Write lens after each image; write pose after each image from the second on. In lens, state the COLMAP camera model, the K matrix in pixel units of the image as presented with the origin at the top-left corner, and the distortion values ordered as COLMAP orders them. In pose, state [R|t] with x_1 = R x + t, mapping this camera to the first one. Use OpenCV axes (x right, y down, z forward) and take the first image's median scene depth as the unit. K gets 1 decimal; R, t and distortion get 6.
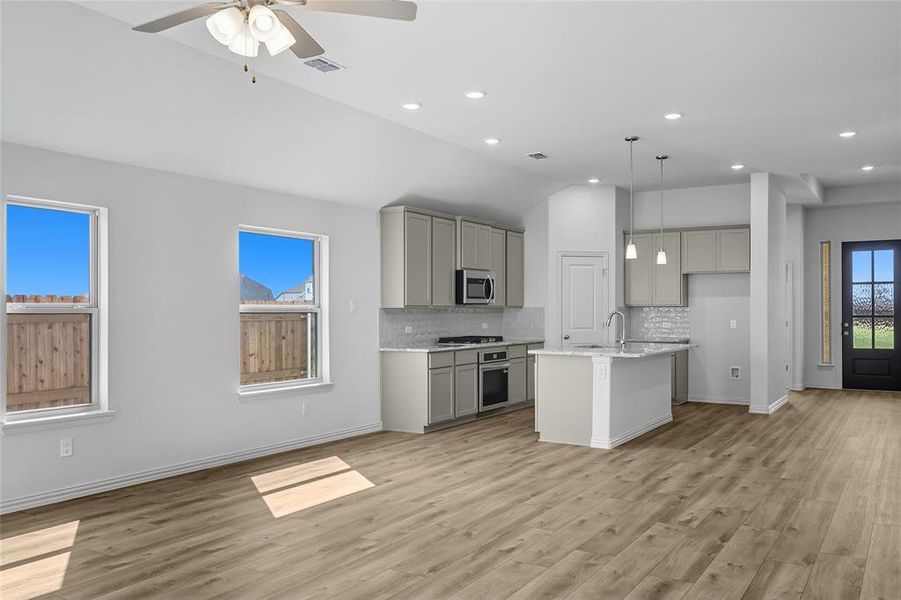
lens RADIAL K [[750.4, 0, 453.4], [0, 750.4, 316.3], [0, 0, 1]] dist [0.008092, 0.005038]
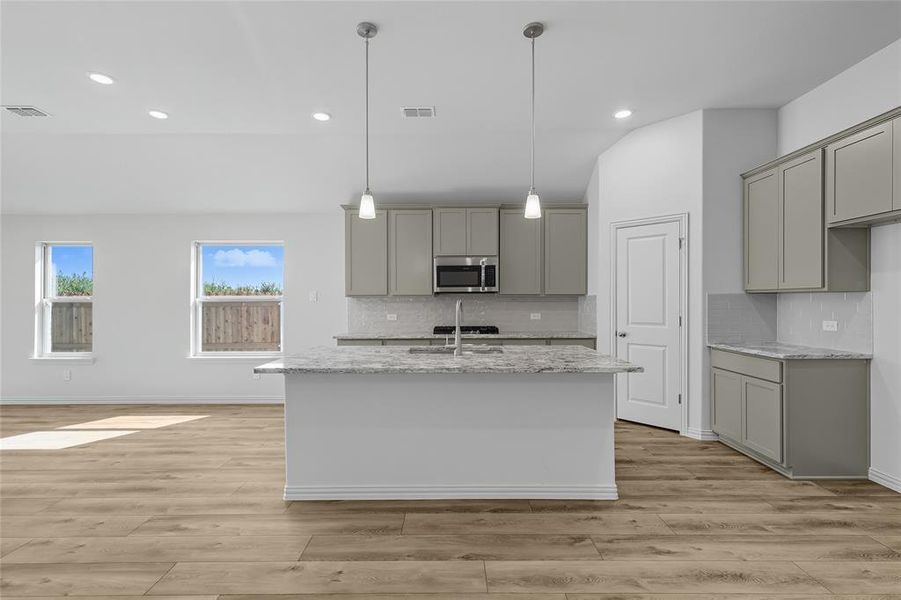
lens RADIAL K [[414.5, 0, 450.5], [0, 414.5, 300.0], [0, 0, 1]] dist [0.006813, 0.000566]
pose [[0.518837, -0.000895, -0.854873, 0.881911], [-0.004680, 0.999981, -0.003888, -0.009412], [0.854860, 0.006018, 0.518823, 1.335099]]
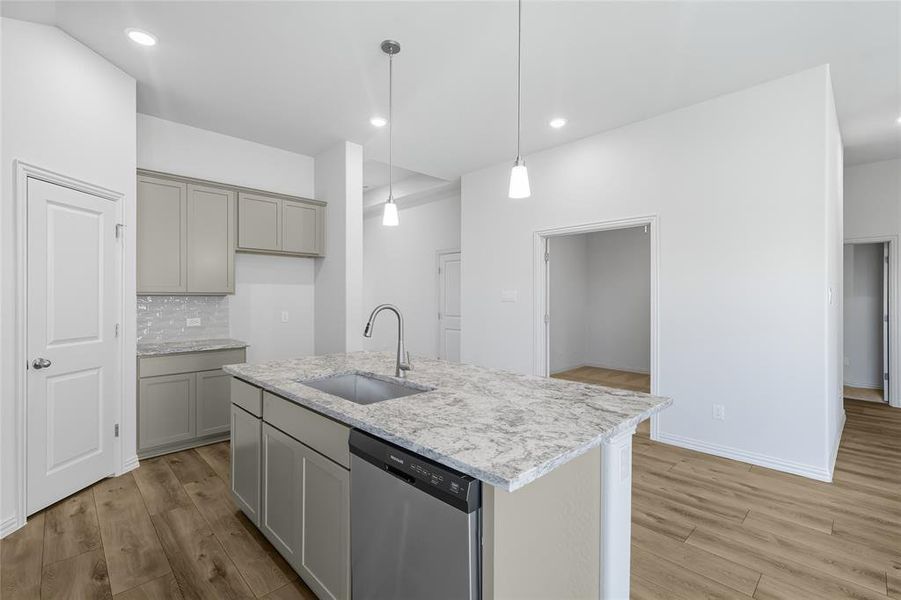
lens RADIAL K [[405.1, 0, 451.5], [0, 405.1, 294.7], [0, 0, 1]] dist [0.000316, 0.000072]
pose [[0.249830, 0.009441, 0.968244, -0.040252], [0.007020, 0.999909, -0.011562, -0.016997], [-0.968264, 0.009686, 0.249741, 1.489301]]
